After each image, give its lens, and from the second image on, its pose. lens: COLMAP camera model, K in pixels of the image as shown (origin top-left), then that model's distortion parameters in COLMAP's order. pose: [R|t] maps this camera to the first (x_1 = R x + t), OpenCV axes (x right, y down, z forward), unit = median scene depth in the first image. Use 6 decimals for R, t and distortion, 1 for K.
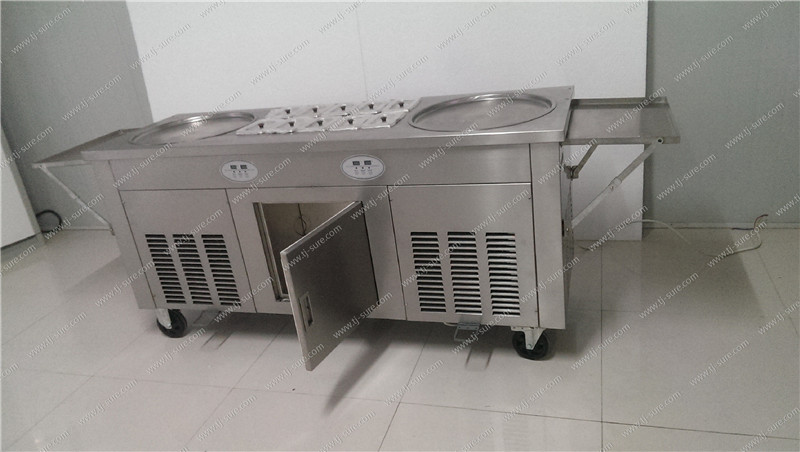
lens RADIAL K [[583.7, 0, 395.3], [0, 583.7, 227.1], [0, 0, 1]] dist [0.007210, -0.030878]
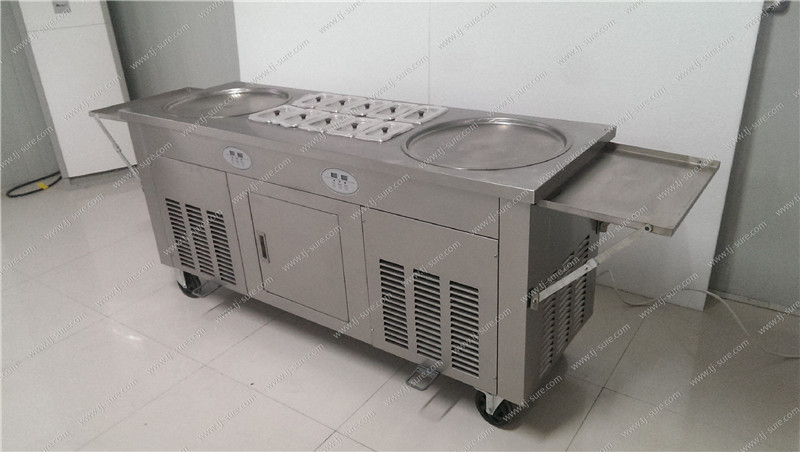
lens RADIAL K [[583.7, 0, 401.1], [0, 583.7, 223.2], [0, 0, 1]] dist [0.007210, -0.030878]
pose [[0.948098, 0.204212, -0.243735, 0.256395], [-0.187371, 0.978098, 0.090642, -0.128967], [0.256907, -0.040269, 0.965597, 0.114498]]
